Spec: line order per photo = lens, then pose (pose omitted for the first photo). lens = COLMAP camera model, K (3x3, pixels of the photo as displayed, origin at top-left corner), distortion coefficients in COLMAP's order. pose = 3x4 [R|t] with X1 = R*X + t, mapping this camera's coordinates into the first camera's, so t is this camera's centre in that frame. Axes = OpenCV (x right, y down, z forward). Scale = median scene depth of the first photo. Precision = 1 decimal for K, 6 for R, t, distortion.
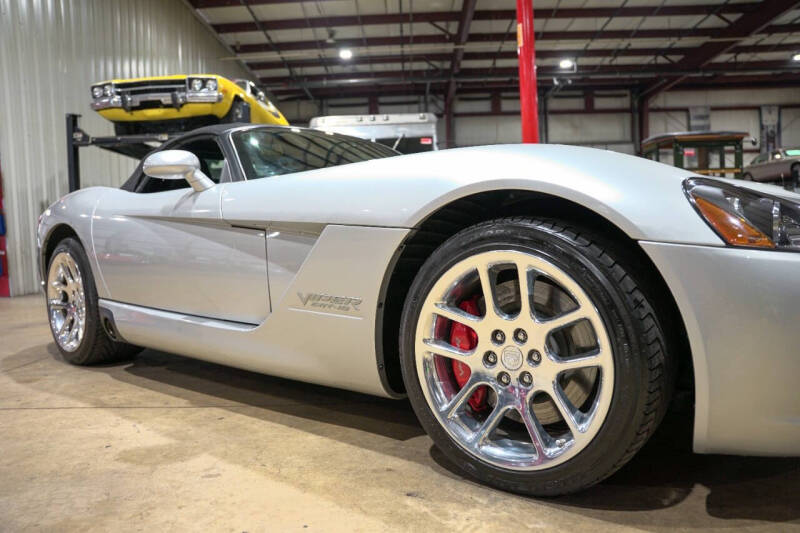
lens RADIAL K [[550.3, 0, 402.3], [0, 550.3, 266.9], [0, 0, 1]] dist [-0.136784, 0.108525]
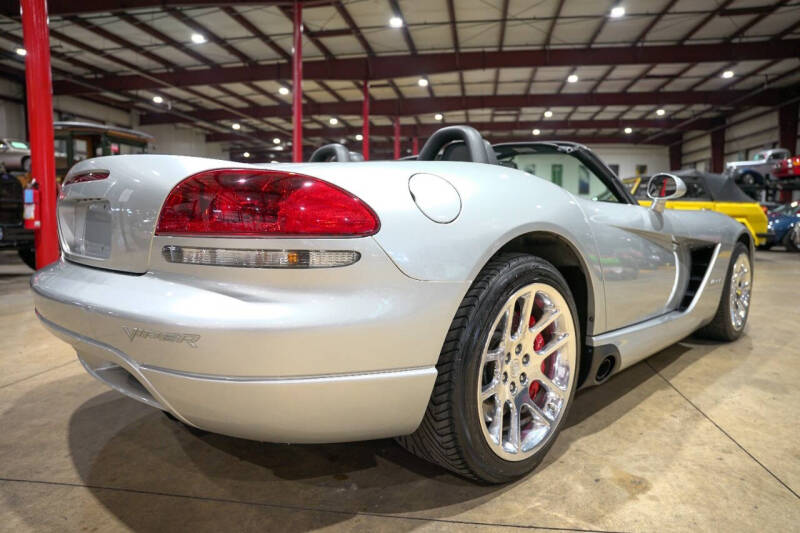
lens RADIAL K [[548.5, 0, 401.8], [0, 548.5, 267.0], [0, 0, 1]] dist [-0.137965, 0.108533]
pose [[0.122294, -0.061432, 0.990591, -0.450048], [0.040463, 0.997561, 0.056869, -0.030582], [-0.991669, 0.033127, 0.124482, 0.393717]]
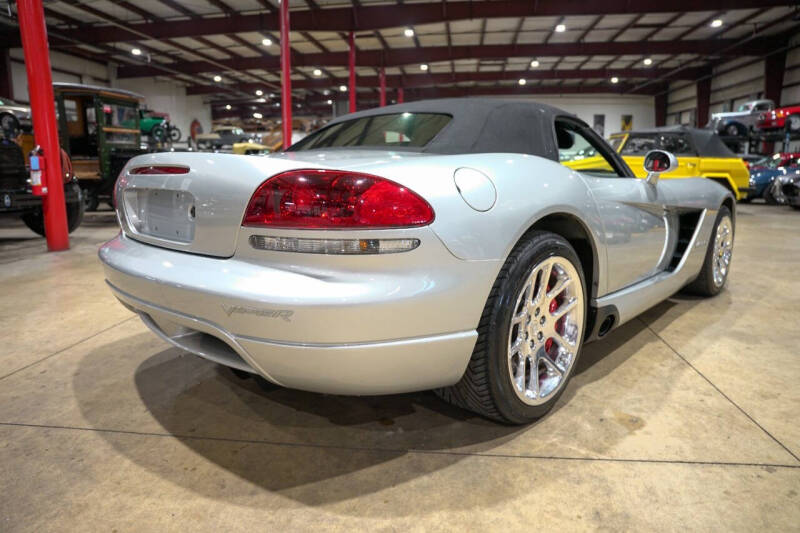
lens RADIAL K [[548.5, 0, 401.8], [0, 548.5, 267.0], [0, 0, 1]] dist [-0.137965, 0.108533]
pose [[0.092975, -0.150628, 0.984209, -0.485481], [0.050655, 0.987926, 0.146412, -0.045065], [-0.994379, 0.036242, 0.099483, 0.412639]]
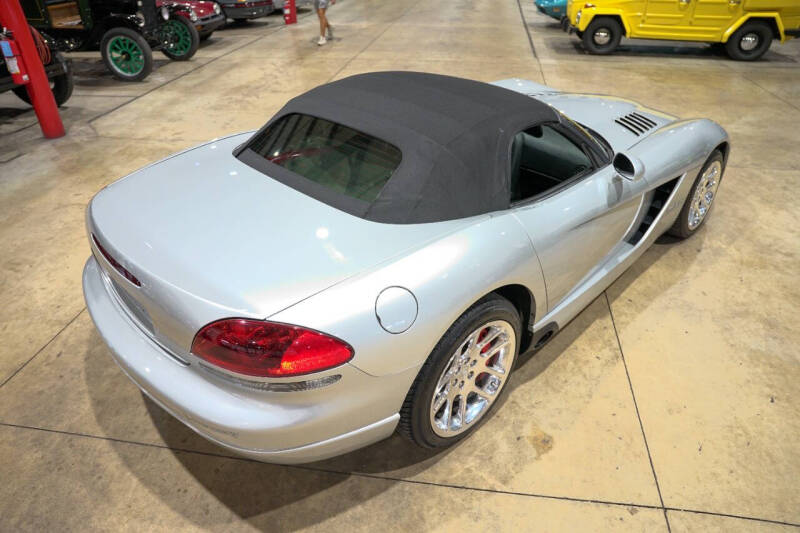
lens RADIAL K [[550.3, 0, 402.3], [0, 550.3, 266.9], [0, 0, 1]] dist [-0.136784, 0.108525]
pose [[0.131983, -0.498006, 0.857071, -0.460801], [0.052660, 0.866936, 0.495629, -0.173550], [-0.989852, -0.020281, 0.140646, 0.369771]]
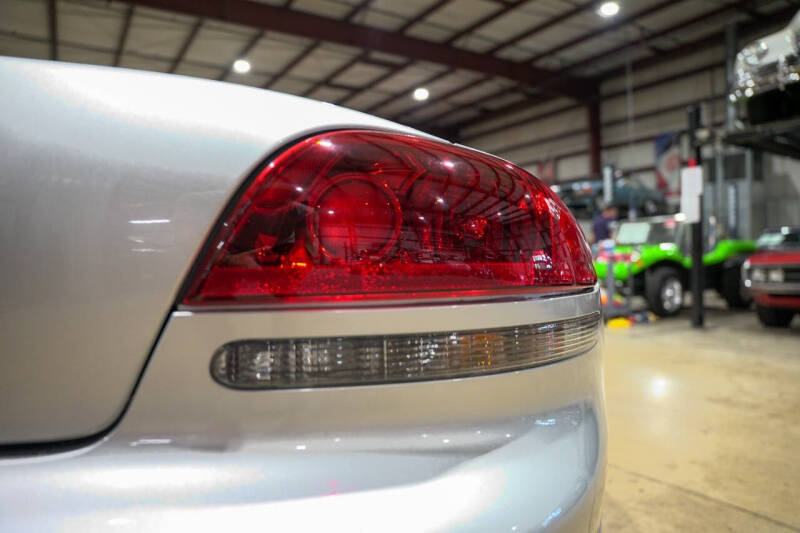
lens RADIAL K [[548.5, 0, 401.8], [0, 548.5, 267.0], [0, 0, 1]] dist [-0.137965, 0.108533]
pose [[-0.519129, 0.026787, 0.854276, 2.112457], [0.062984, 0.997990, 0.006981, -0.099513], [-0.852372, 0.057430, -0.519773, 0.411764]]
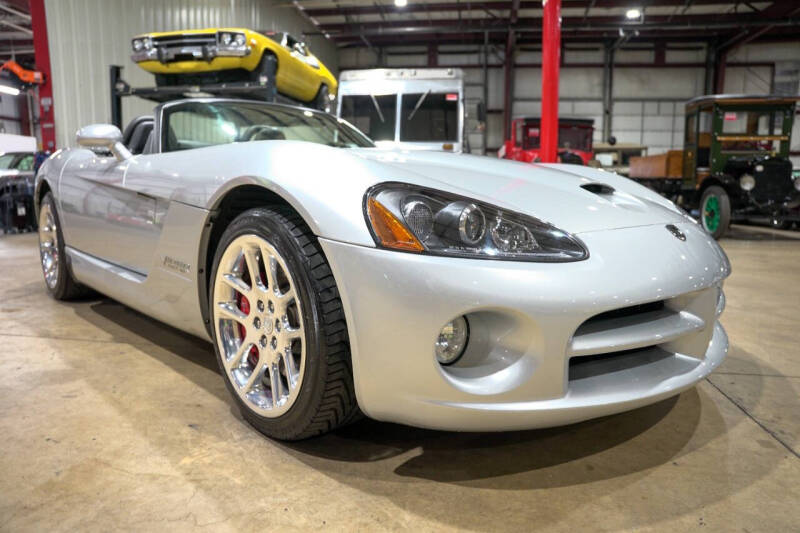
lens RADIAL K [[548.5, 0, 401.8], [0, 548.5, 267.0], [0, 0, 1]] dist [-0.137965, 0.108533]
pose [[0.990566, 0.061530, -0.122444, 0.105826], [-0.049694, 0.993996, 0.097478, -0.014855], [0.127707, -0.090474, 0.987677, -0.021498]]
